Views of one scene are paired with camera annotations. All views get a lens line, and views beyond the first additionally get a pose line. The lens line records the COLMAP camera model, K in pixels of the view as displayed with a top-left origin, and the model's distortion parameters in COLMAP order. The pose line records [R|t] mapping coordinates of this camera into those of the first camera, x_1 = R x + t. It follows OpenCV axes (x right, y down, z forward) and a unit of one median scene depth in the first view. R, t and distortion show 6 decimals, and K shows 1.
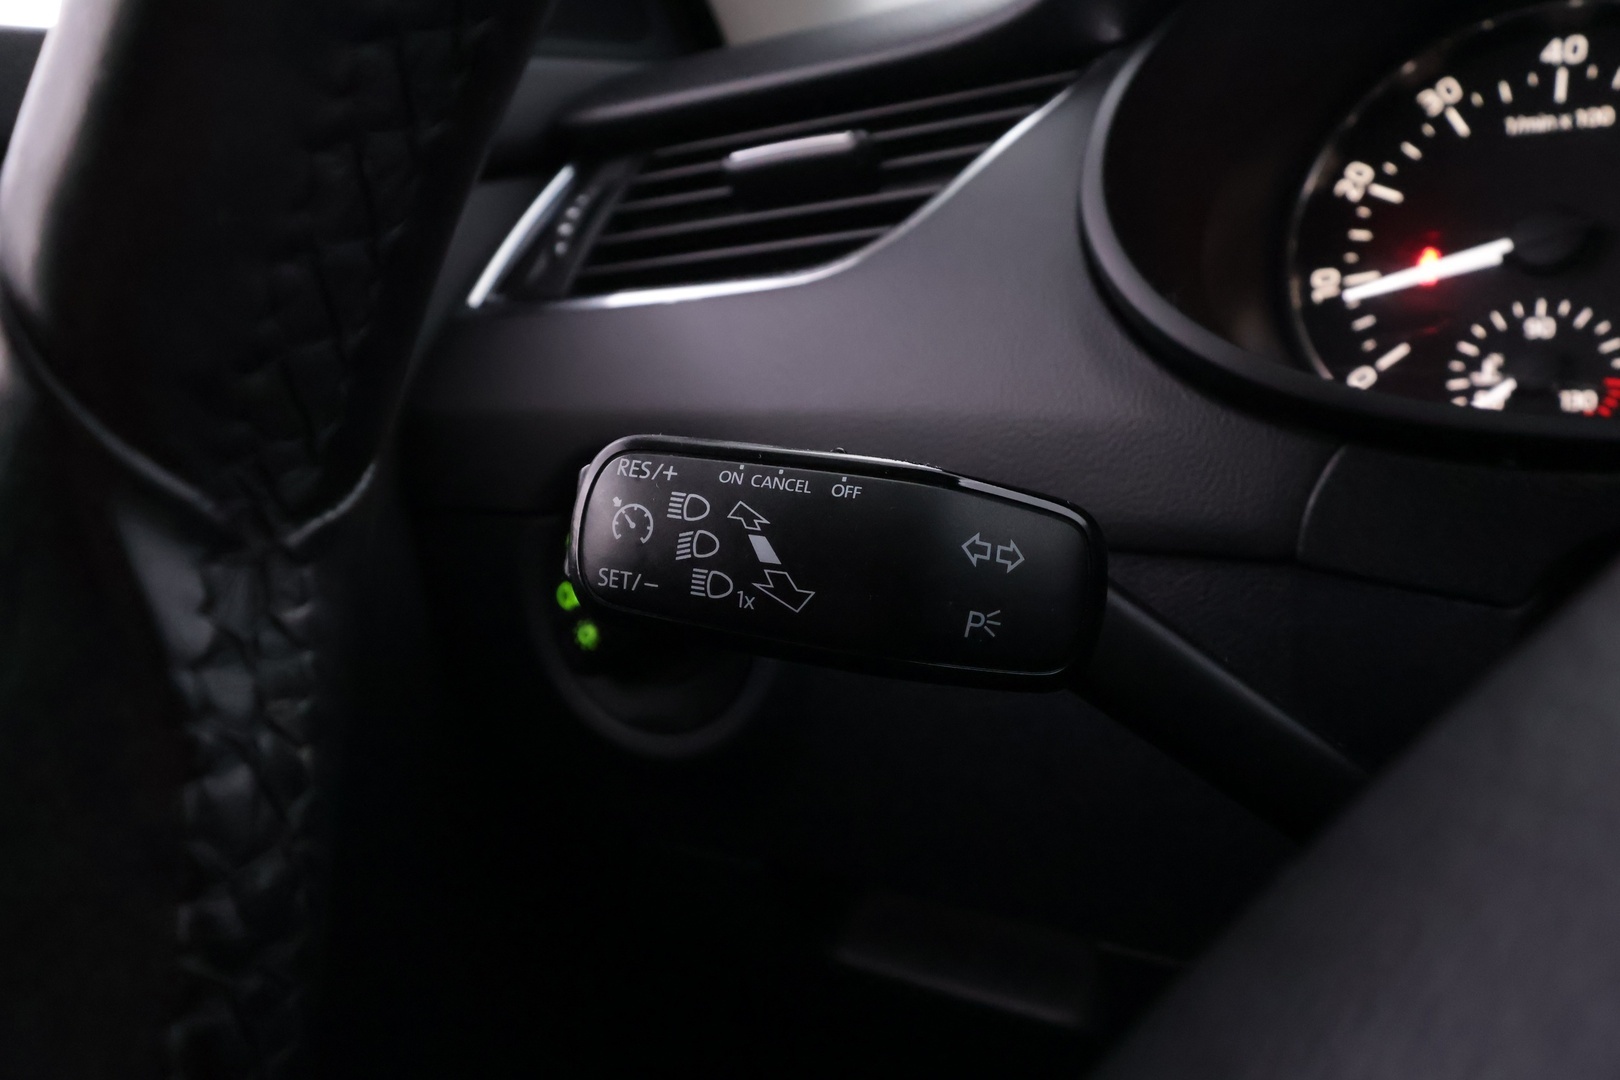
lens RADIAL K [[1263.2, 0, 814.7], [0, 1263.2, 544.8], [0, 0, 1]] dist [0.000404, -0.005718]
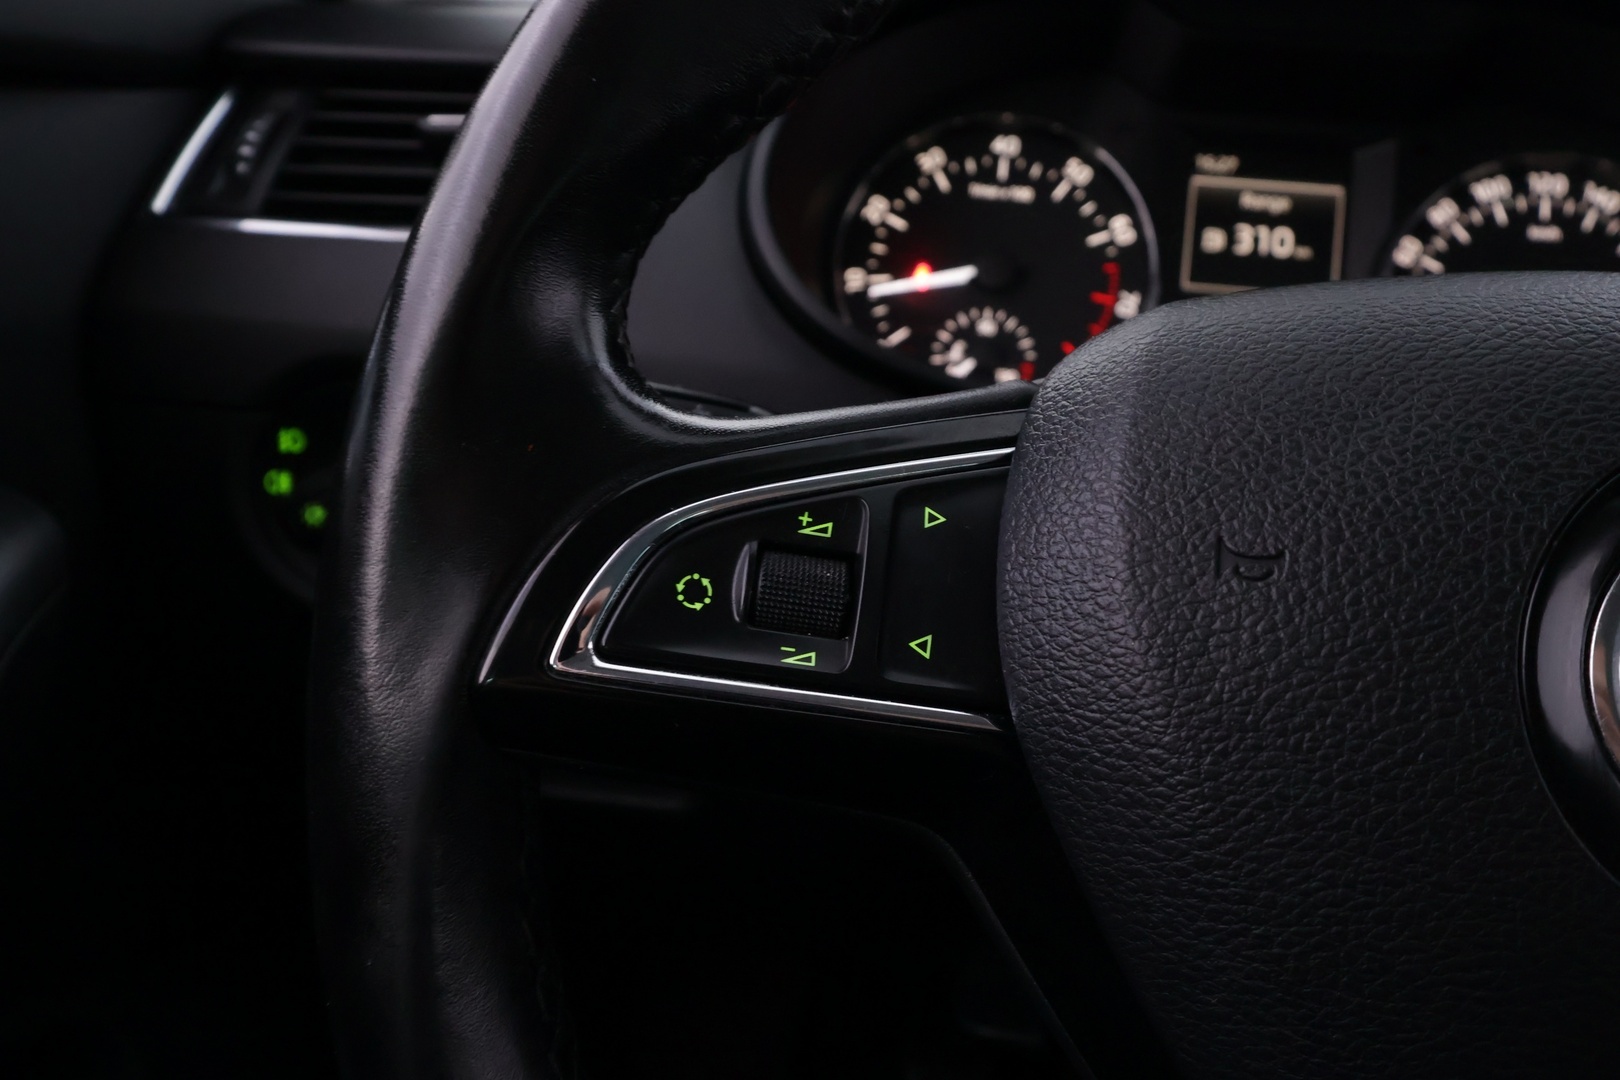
lens RADIAL K [[1263.2, 0, 802.5], [0, 1263.2, 539.7], [0, 0, 1]] dist [0.000404, -0.005718]
pose [[0.881164, 0.009911, 0.472706, -0.338239], [-0.038170, 0.998008, 0.050228, 0.017490], [-0.471267, -0.062302, 0.879787, -0.258317]]
